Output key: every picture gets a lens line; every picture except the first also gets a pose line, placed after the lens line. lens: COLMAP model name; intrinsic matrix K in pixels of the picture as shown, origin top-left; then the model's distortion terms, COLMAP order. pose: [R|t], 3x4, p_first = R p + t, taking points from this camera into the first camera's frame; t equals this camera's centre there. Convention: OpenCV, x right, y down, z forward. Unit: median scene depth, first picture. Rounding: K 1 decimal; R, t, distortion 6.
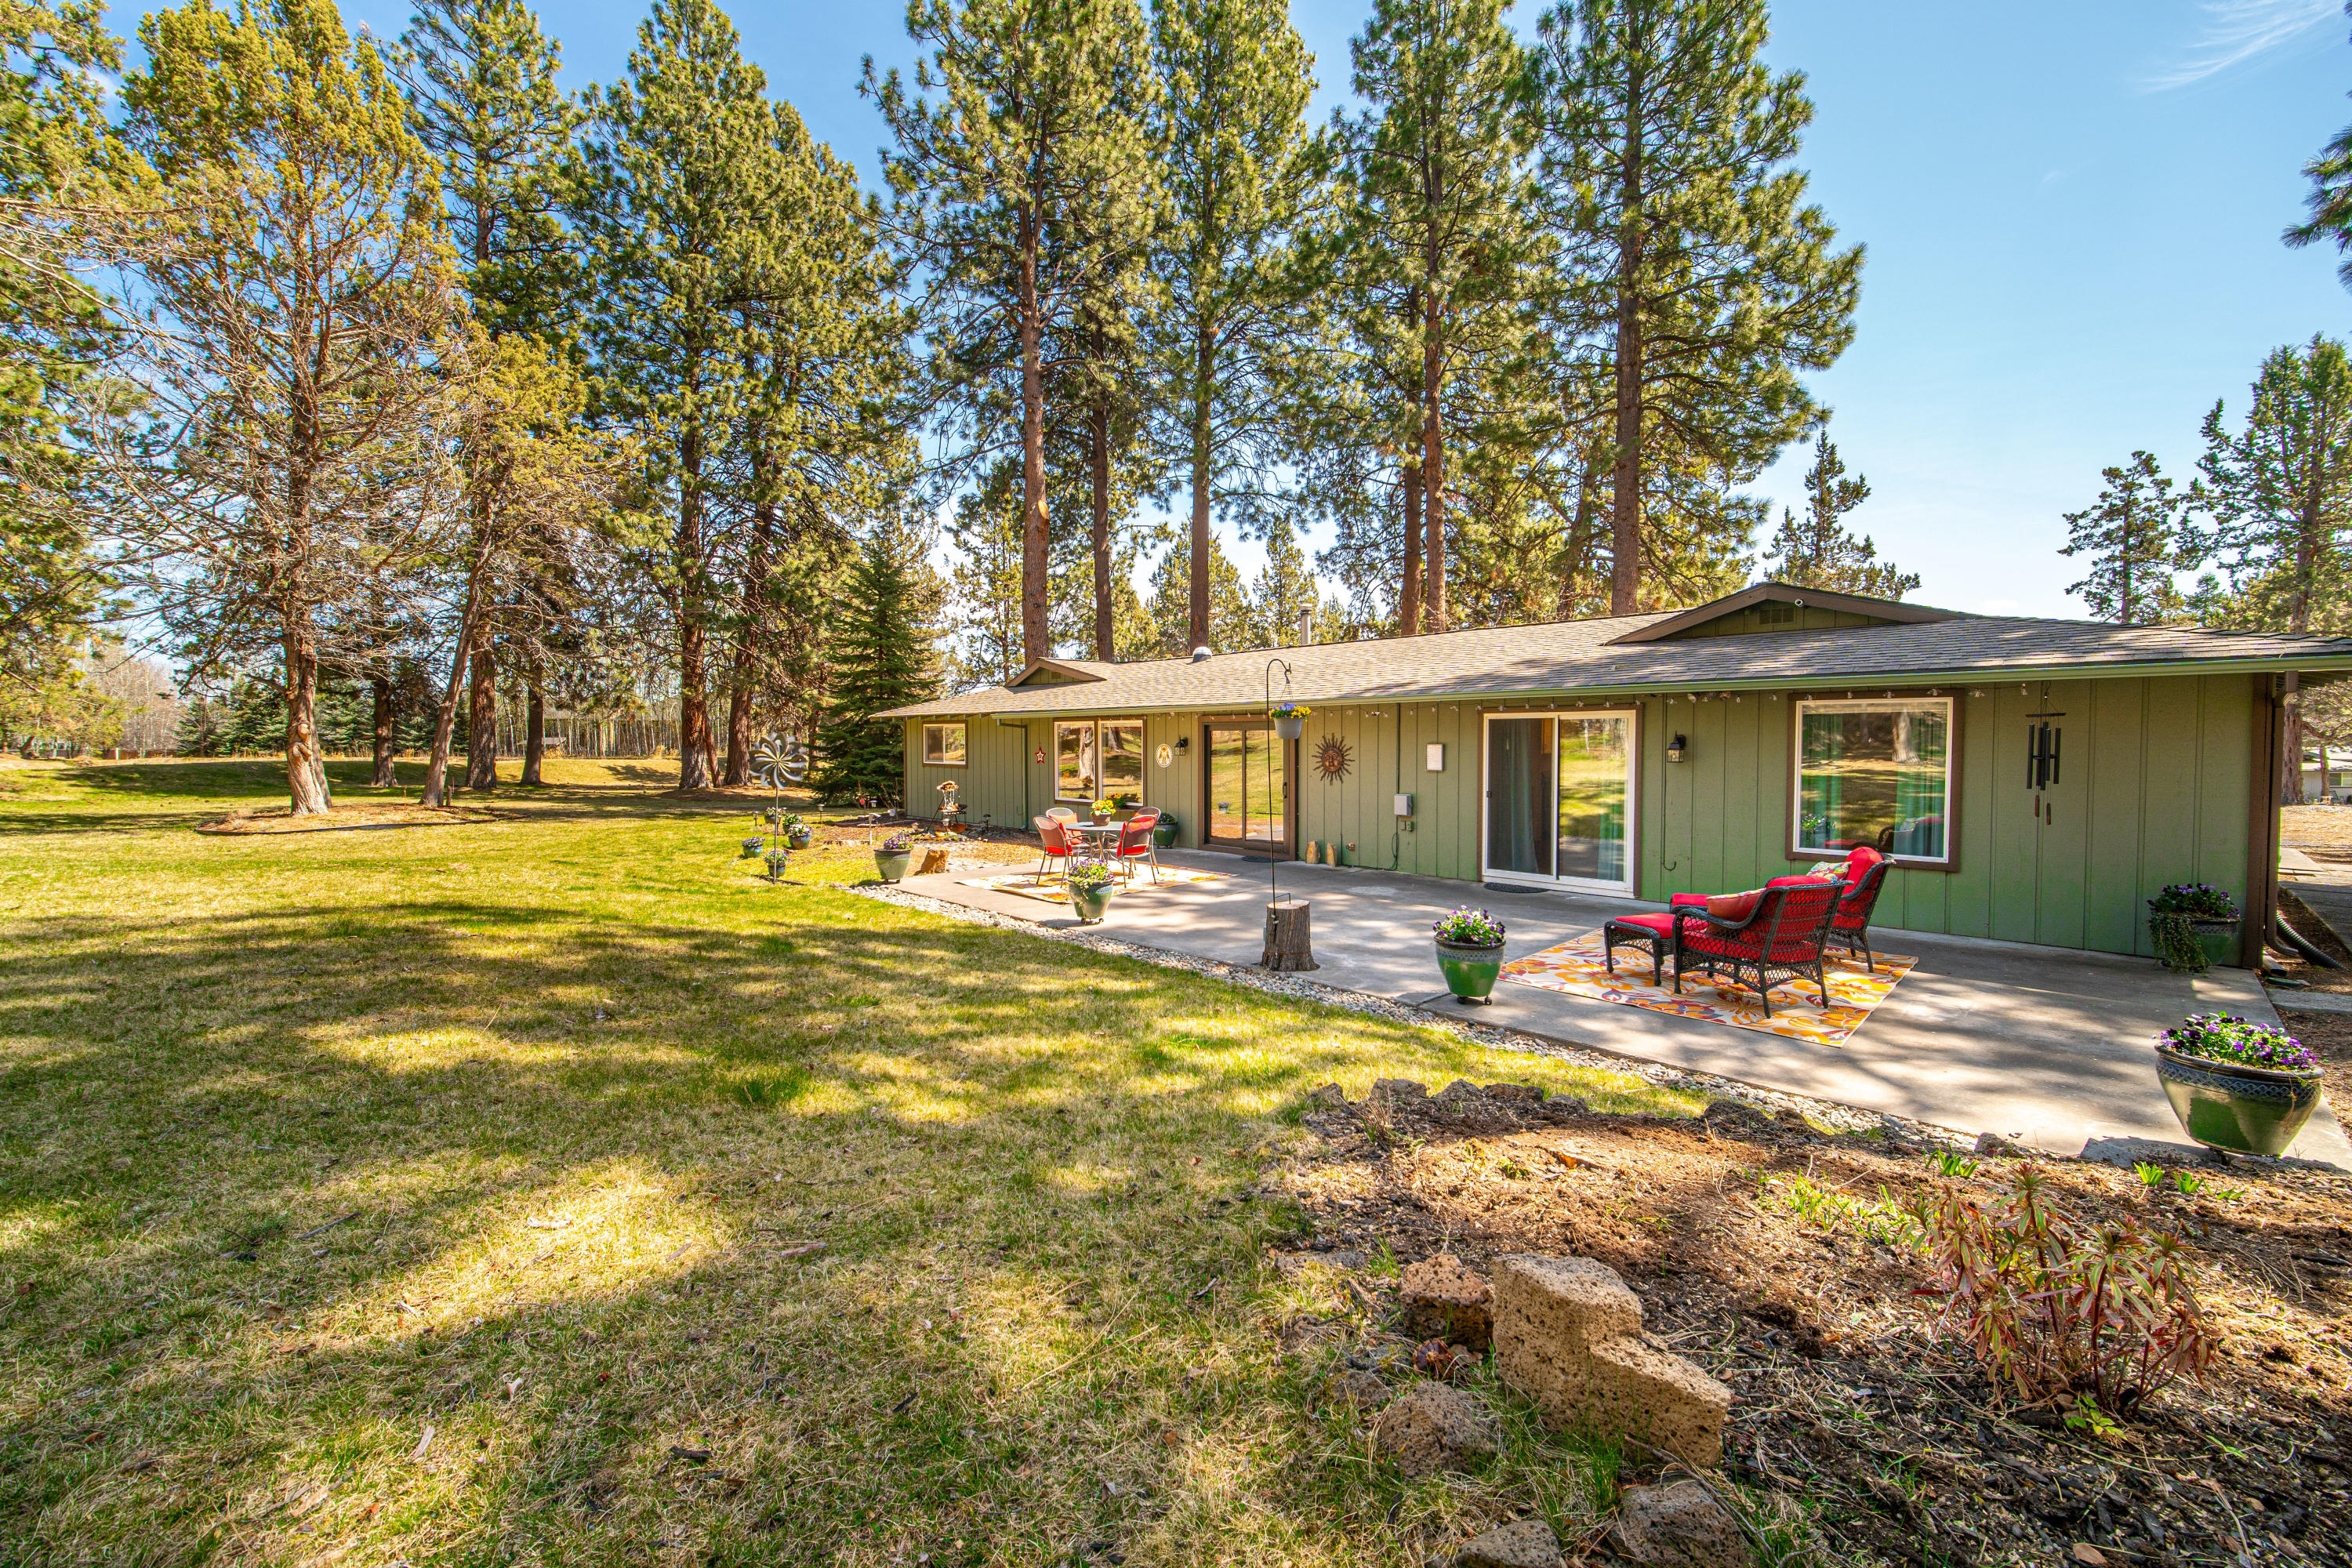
lens RADIAL K [[935.8, 0, 1175.2], [0, 935.8, 785.6], [0, 0, 1]] dist [-0.011577, 0.001547]
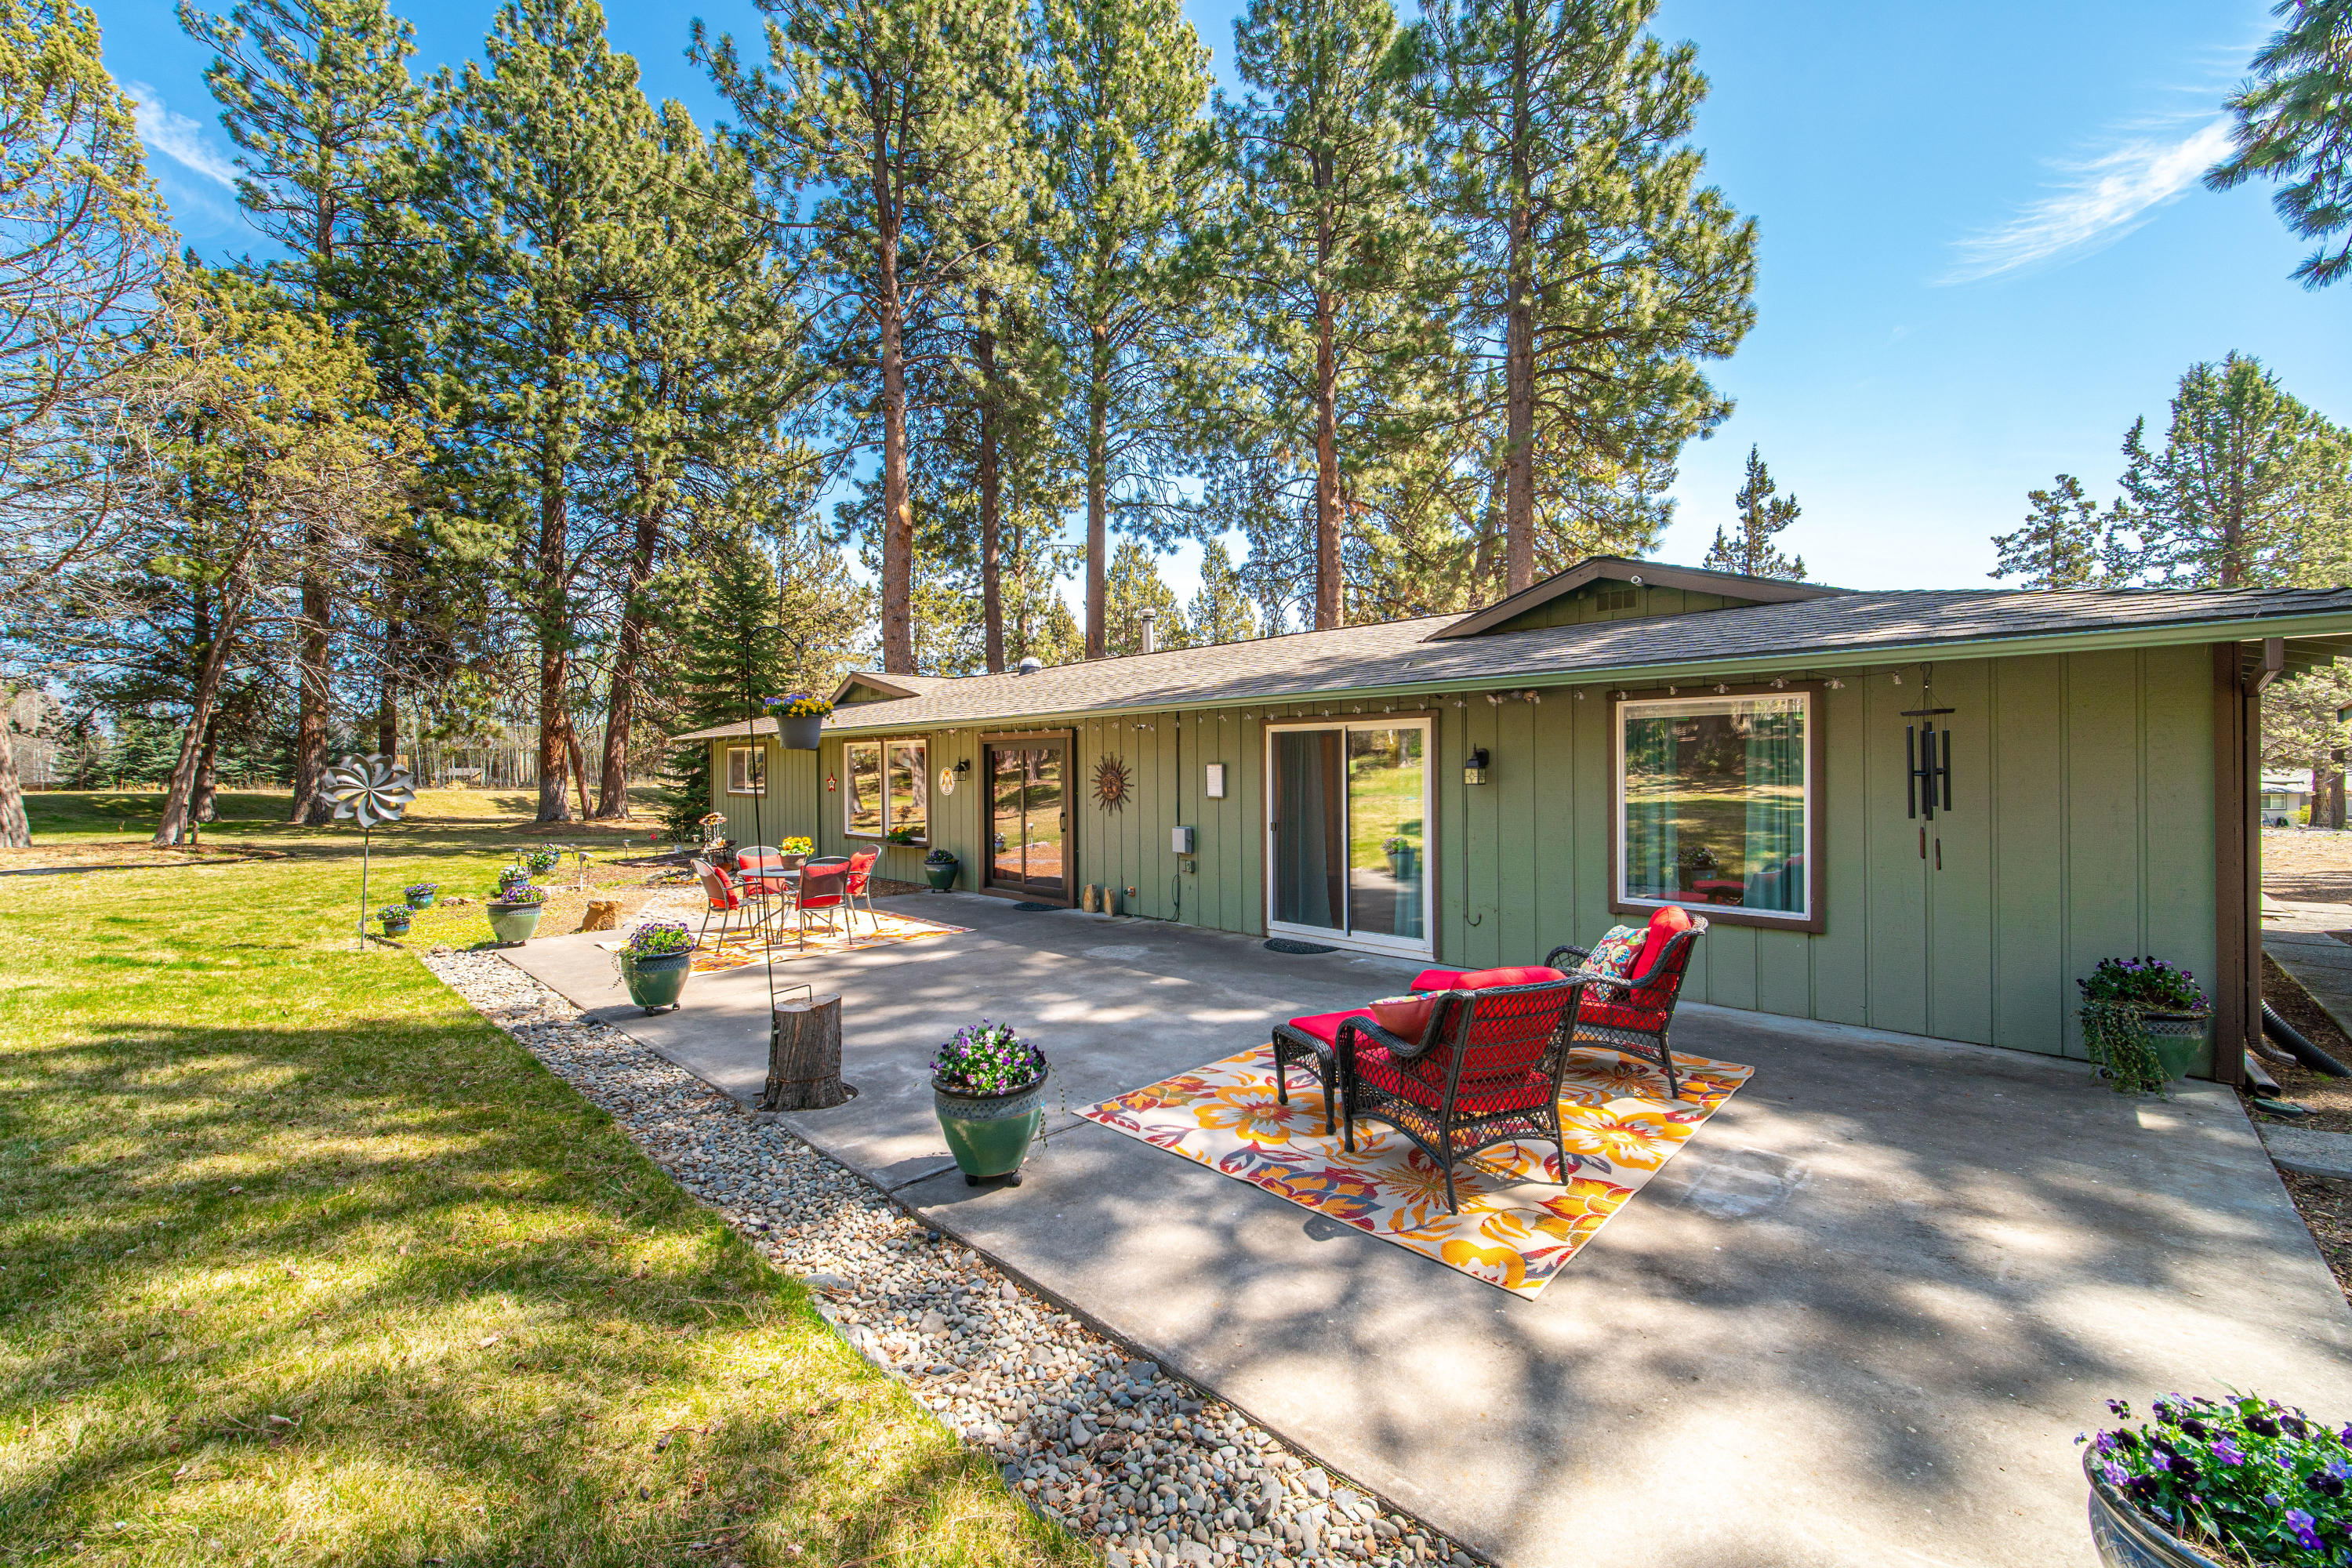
lens RADIAL K [[935.8, 0, 1173.0], [0, 935.8, 783.7], [0, 0, 1]] dist [-0.011577, 0.001547]
pose [[0.999427, -0.005428, 0.033407, 0.092878], [0.006491, 0.999474, -0.031787, -0.001055], [-0.033217, 0.031985, 0.998936, 0.085921]]
